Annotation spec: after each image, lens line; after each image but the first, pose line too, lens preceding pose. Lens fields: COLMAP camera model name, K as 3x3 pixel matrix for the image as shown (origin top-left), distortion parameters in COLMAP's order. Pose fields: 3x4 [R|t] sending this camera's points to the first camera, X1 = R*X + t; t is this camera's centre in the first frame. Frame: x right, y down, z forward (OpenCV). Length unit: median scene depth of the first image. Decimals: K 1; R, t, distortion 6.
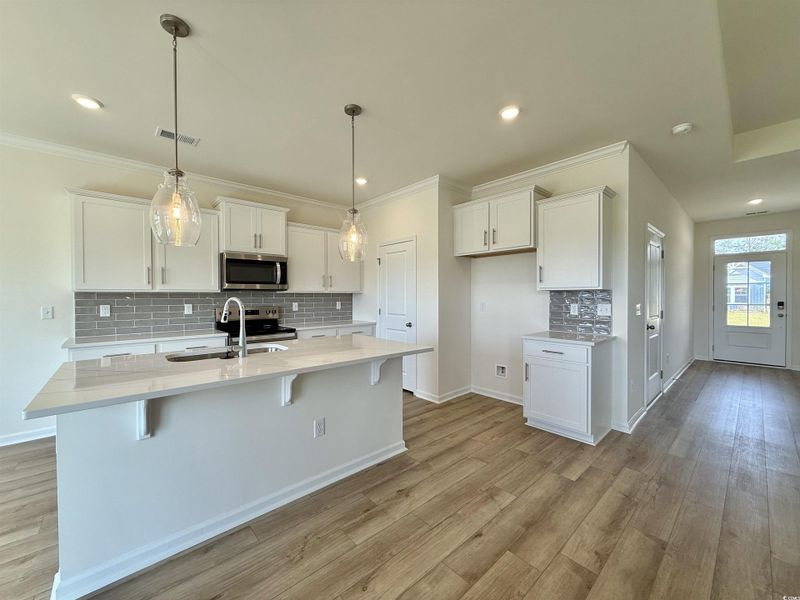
lens RADIAL K [[318.6, 0, 399.7], [0, 318.6, 300.4], [0, 0, 1]] dist [0.000234, 0.000375]
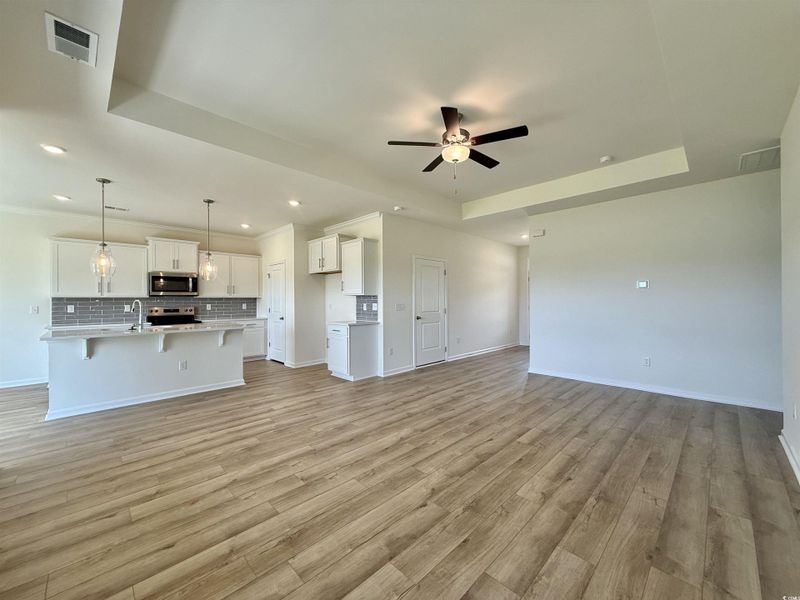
lens RADIAL K [[318.6, 0, 400.0], [0, 318.6, 301.3], [0, 0, 1]] dist [0.000234, 0.000375]
pose [[0.998757, -0.003561, 0.049709, 0.628993], [0.004110, 0.999932, -0.010949, 0.016930], [-0.049667, 0.011140, 0.998704, -0.663613]]
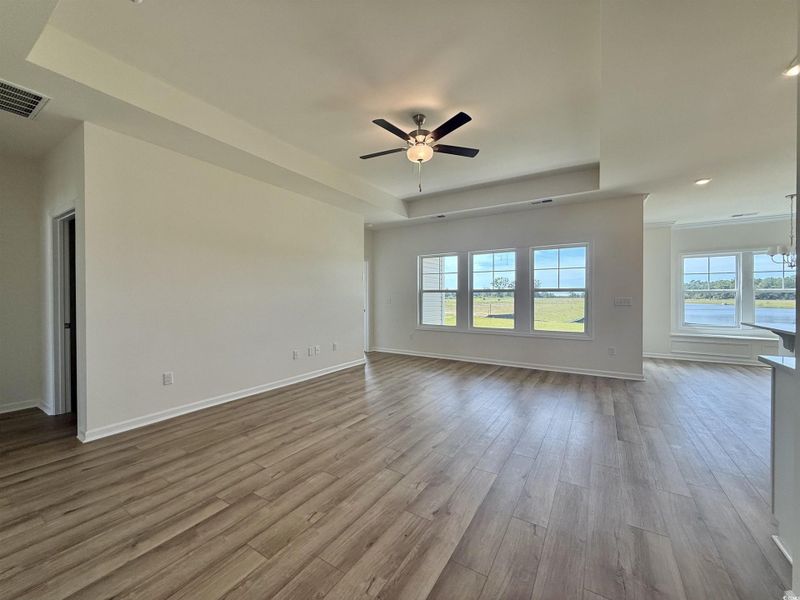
lens RADIAL K [[318.6, 0, 399.0], [0, 318.6, 299.4], [0, 0, 1]] dist [0.000234, 0.000375]
pose [[-0.962628, 0.003746, -0.270801, 1.142141], [-0.001520, 0.999814, 0.019235, 0.003421], [0.270823, 0.018928, -0.962443, 1.091415]]
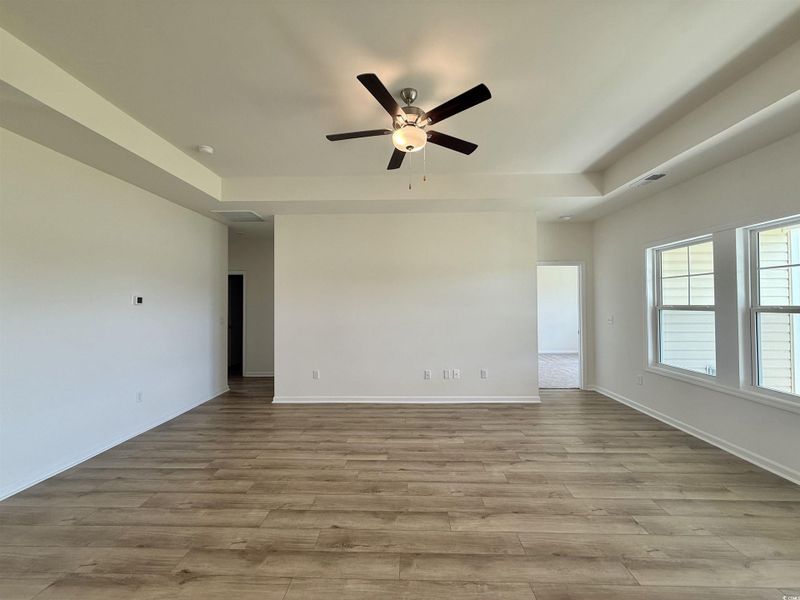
lens RADIAL K [[318.6, 0, 398.8], [0, 318.6, 298.5], [0, 0, 1]] dist [0.000234, 0.000375]
pose [[-0.724596, 0.018941, 0.688914, 0.363597], [0.015434, 0.999818, -0.011256, -0.042744], [-0.689001, 0.002477, -0.724756, 0.736771]]
